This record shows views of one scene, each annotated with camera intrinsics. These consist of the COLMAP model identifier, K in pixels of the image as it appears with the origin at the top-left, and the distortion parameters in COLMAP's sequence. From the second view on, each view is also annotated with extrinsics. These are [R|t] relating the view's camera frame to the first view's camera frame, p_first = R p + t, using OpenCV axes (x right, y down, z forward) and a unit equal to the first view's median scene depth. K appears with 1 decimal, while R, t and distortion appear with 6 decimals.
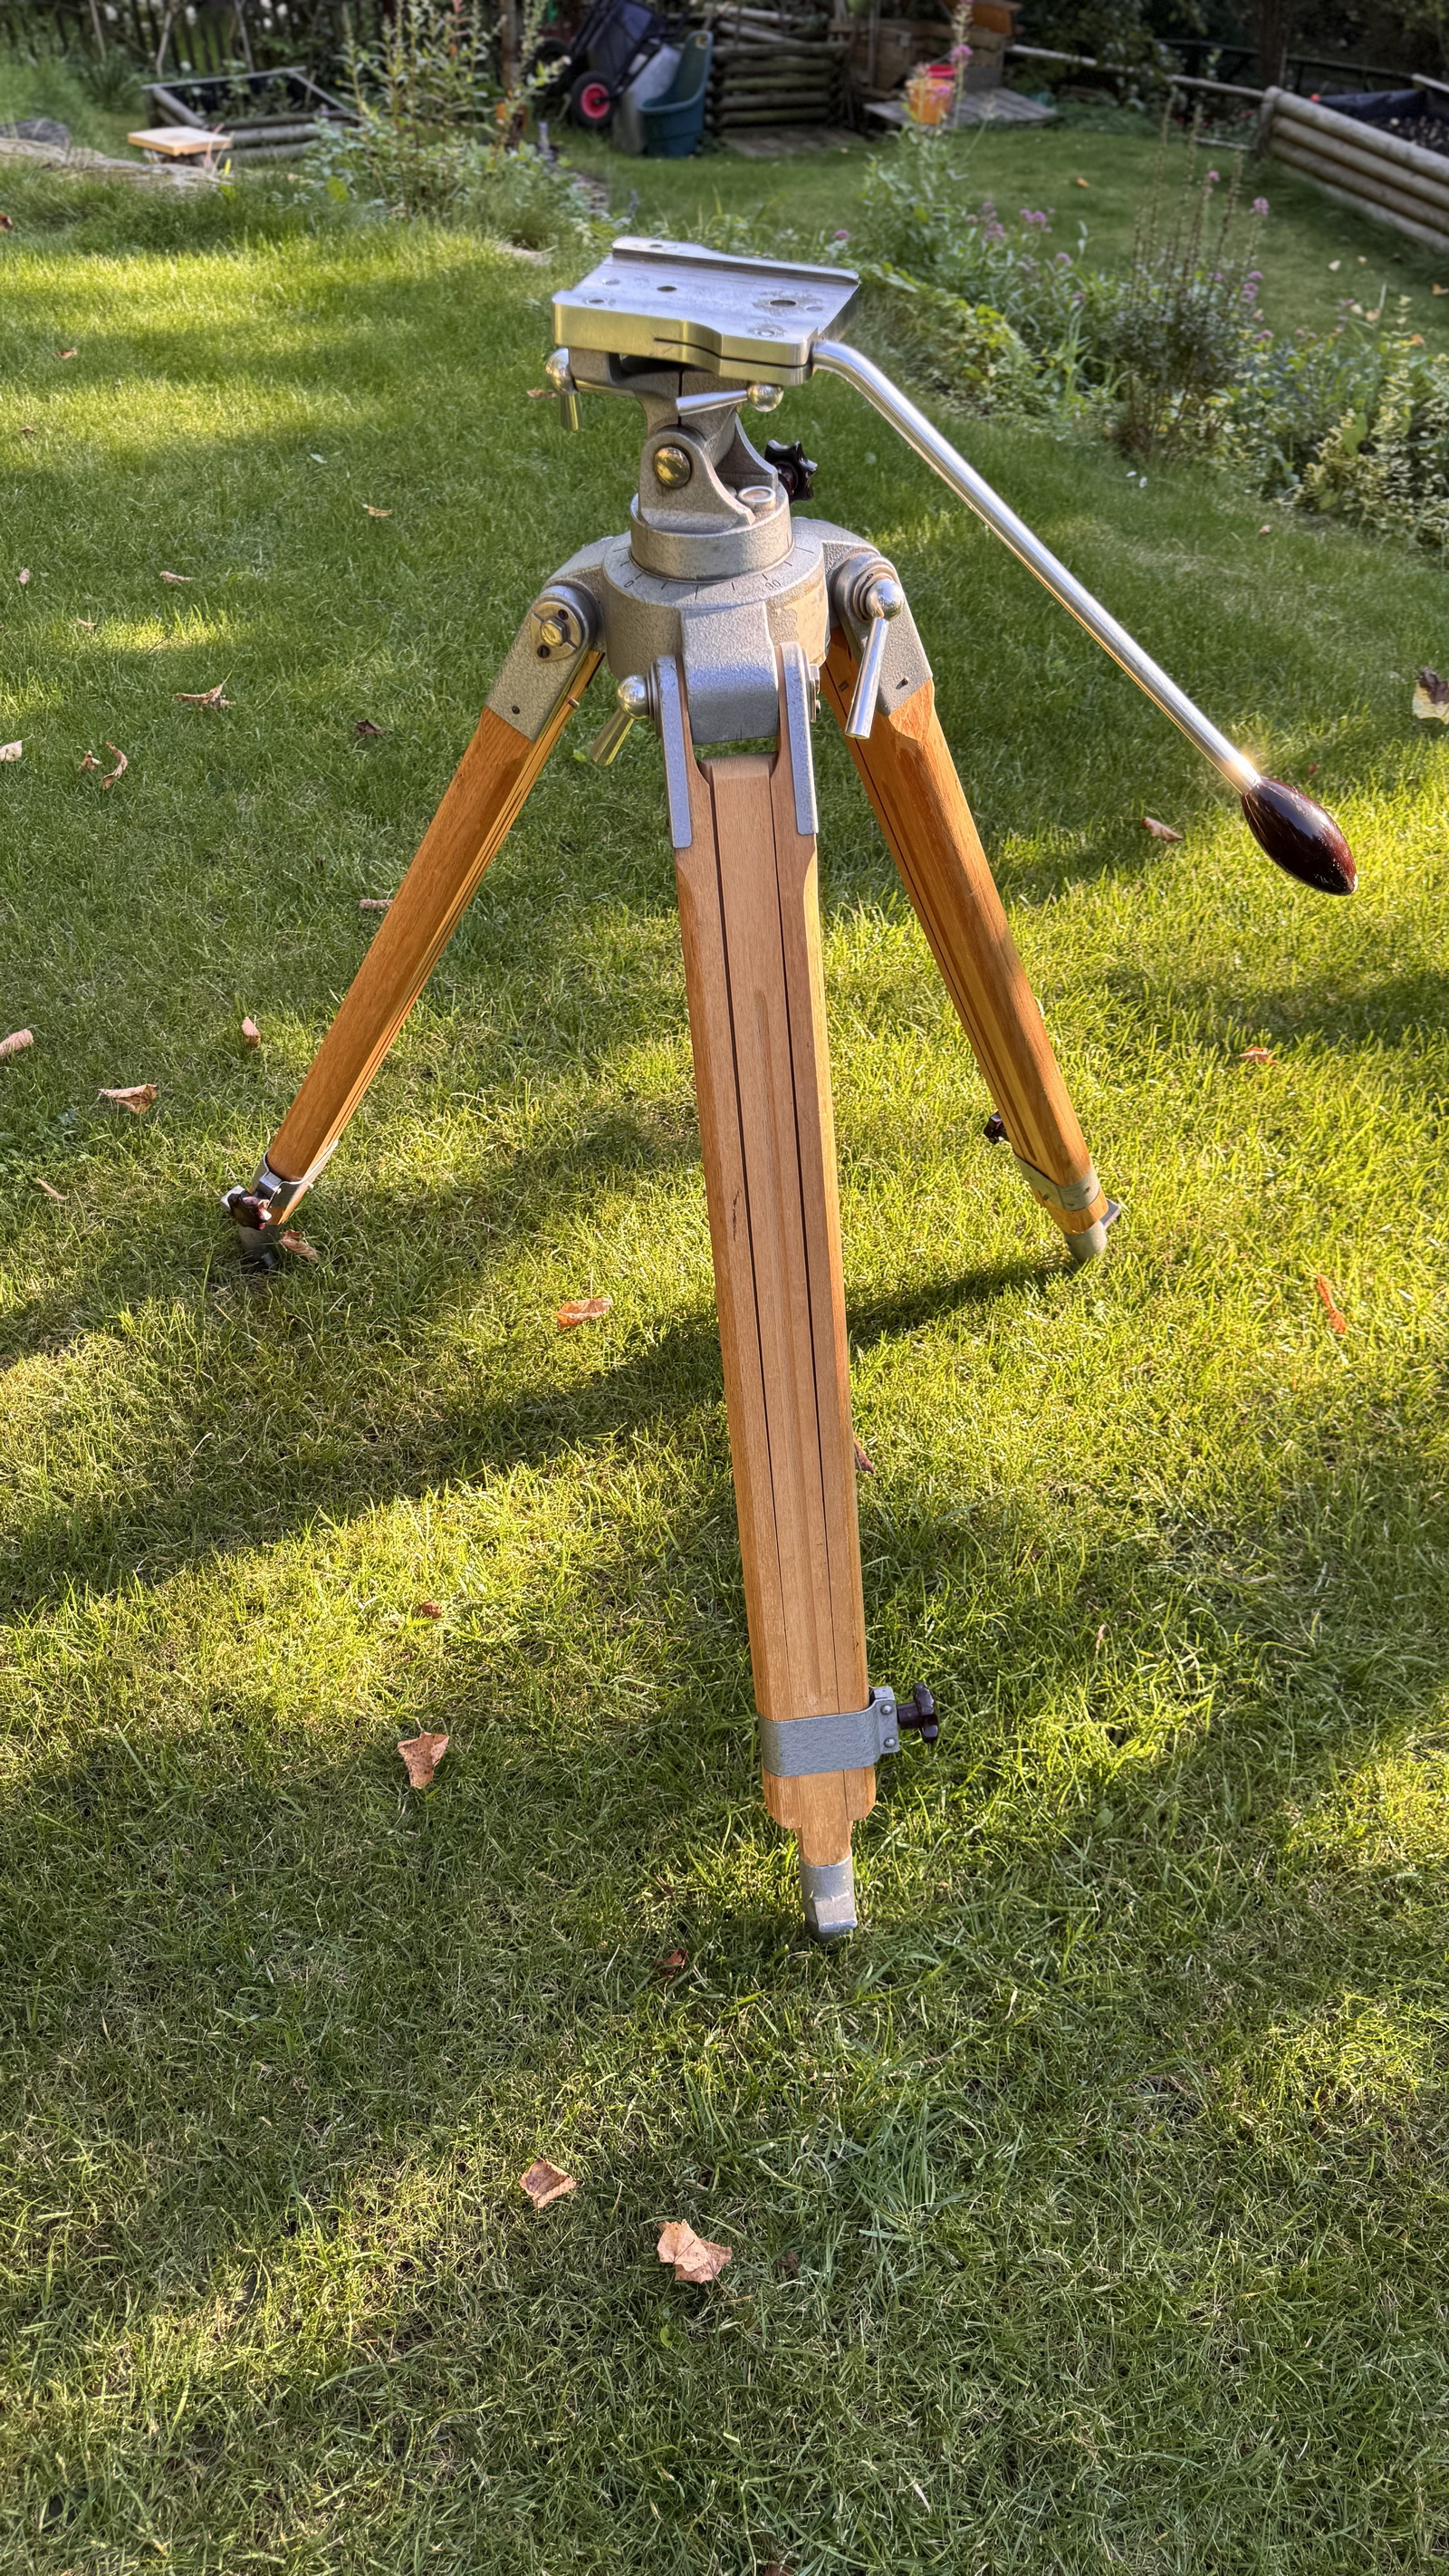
lens RADIAL K [[1635.9, 0, 655.0], [0, 1635.9, 1293.3], [0, 0, 1]] dist [0.048701, -0.074452]
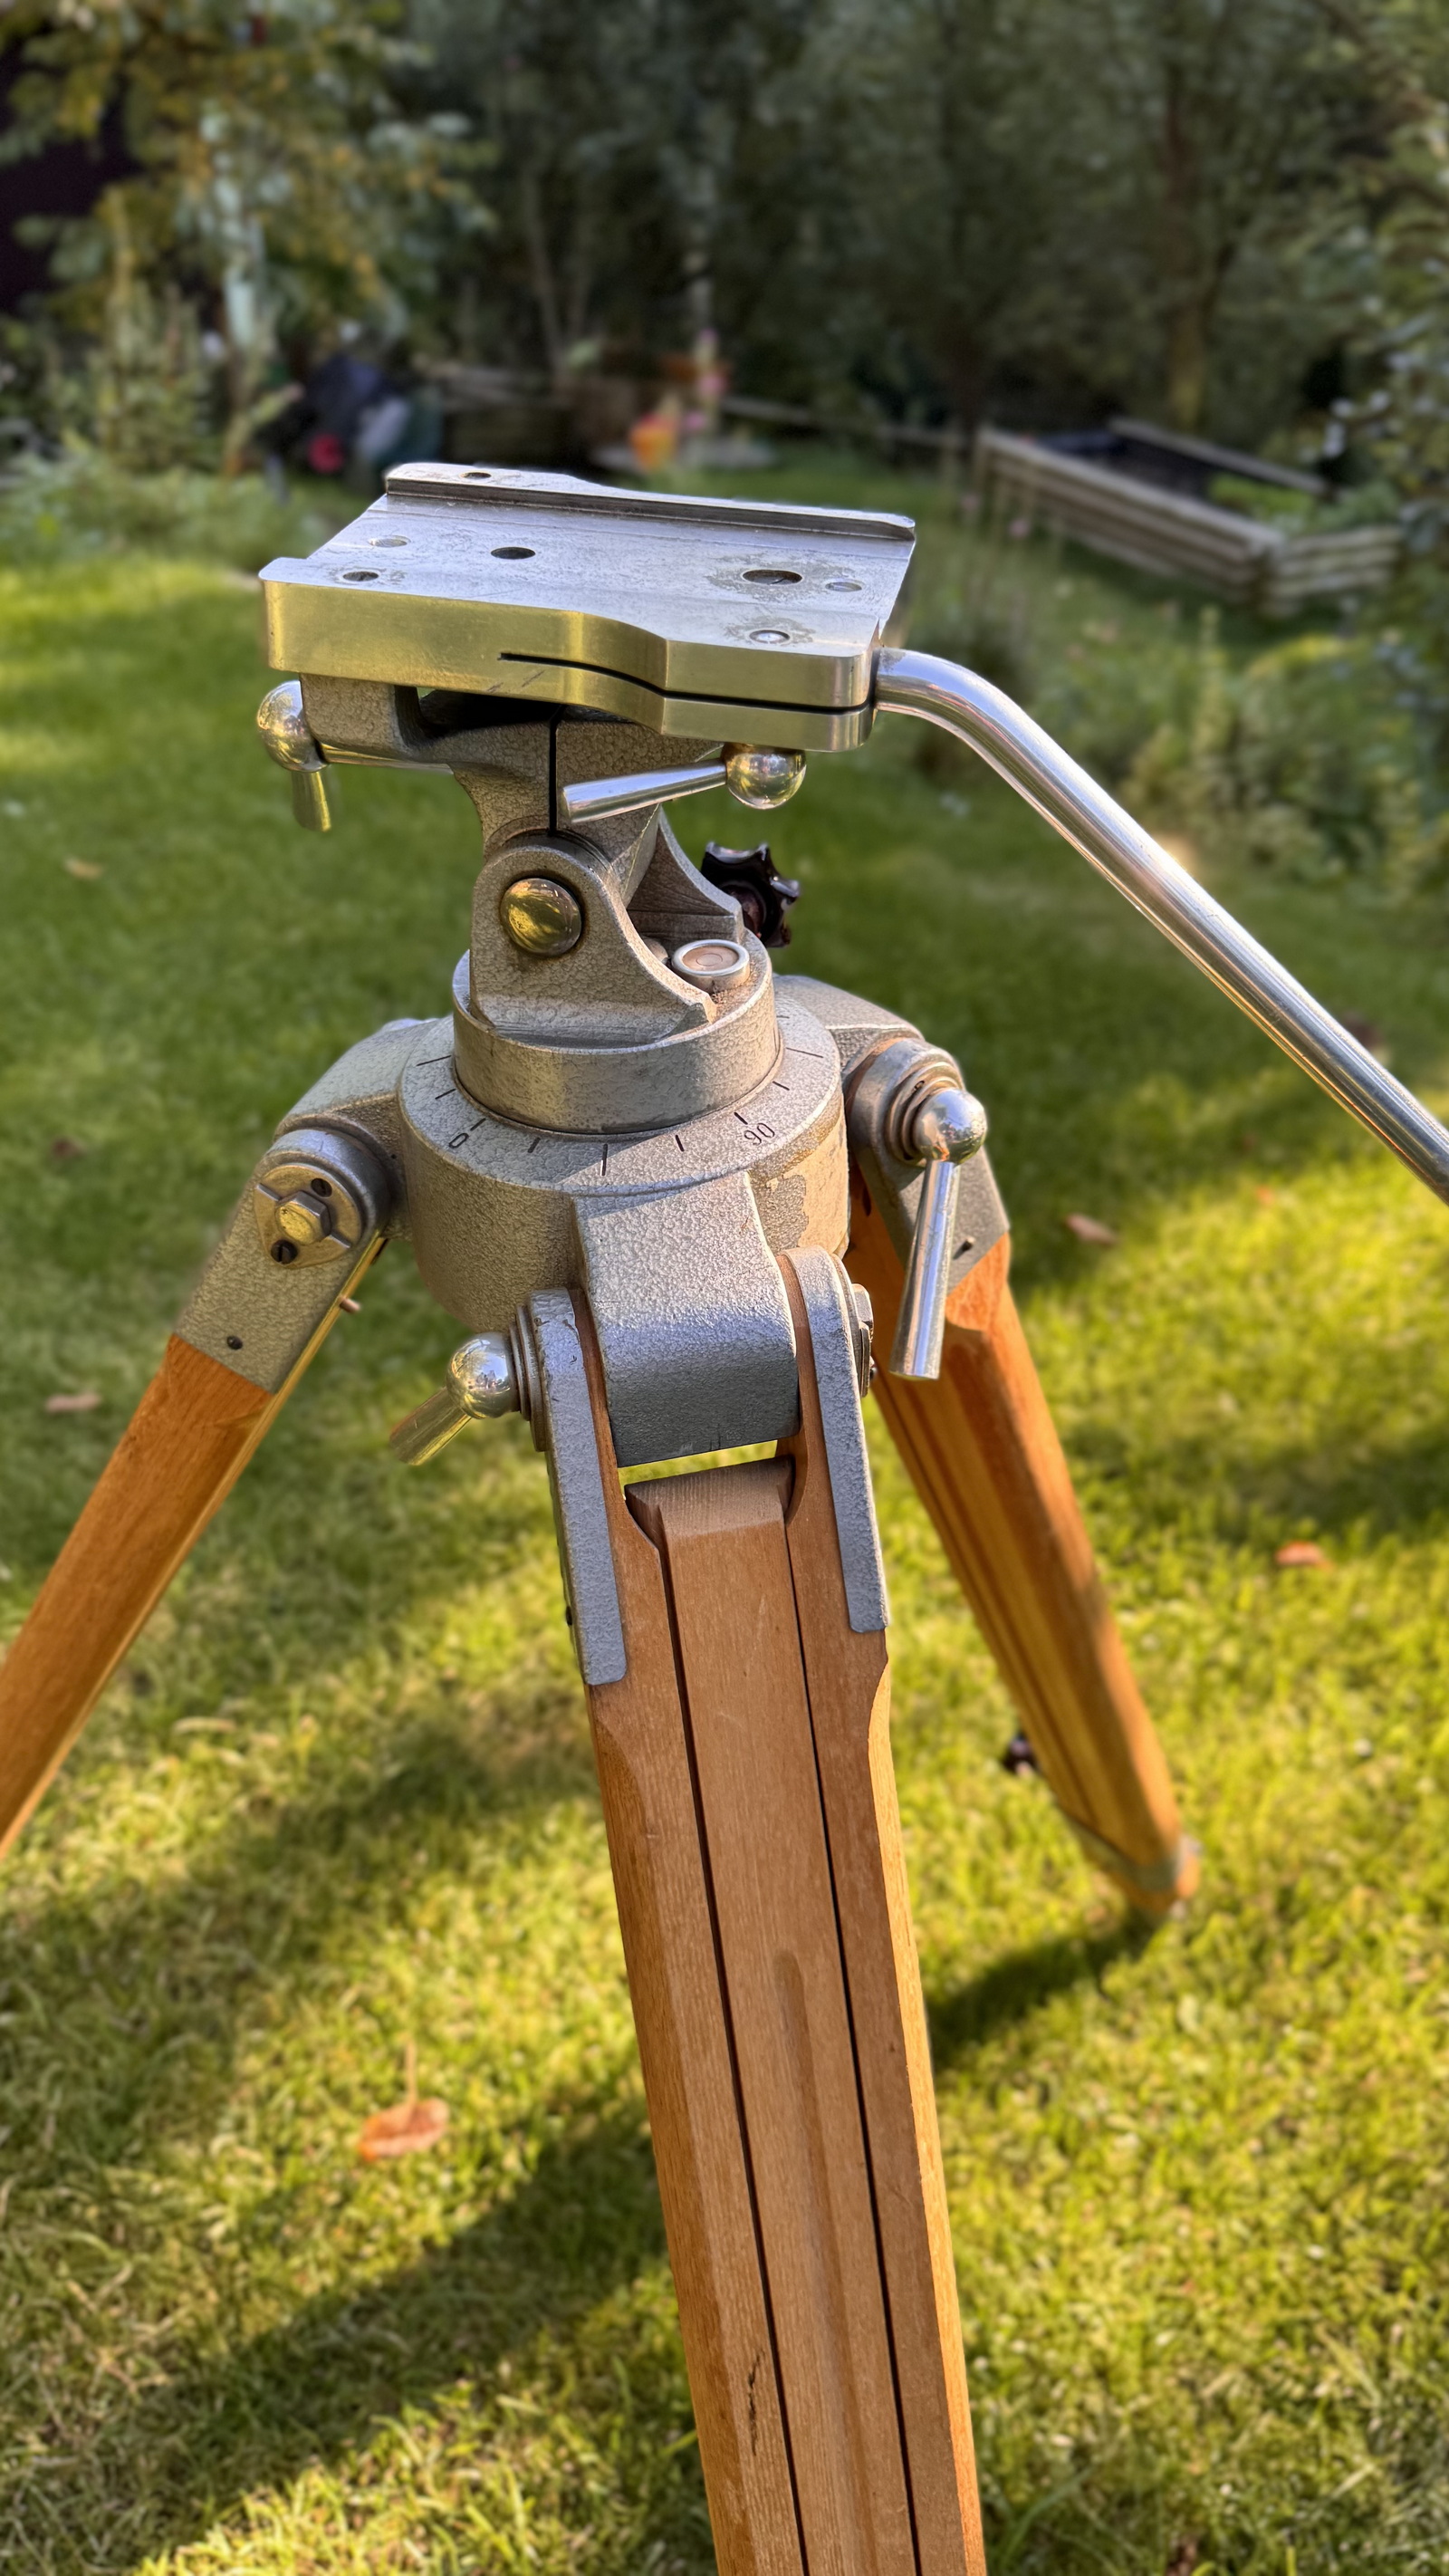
lens RADIAL K [[1589.4, 0, 600.1], [0, 1589.4, 1284.4], [0, 0, 1]] dist [0.148035, -0.224916]
pose [[0.992610, -0.057082, 0.107084, -0.017086], [0.073749, 0.984555, -0.158785, -0.199161], [-0.096367, 0.165508, 0.981489, 0.349110]]
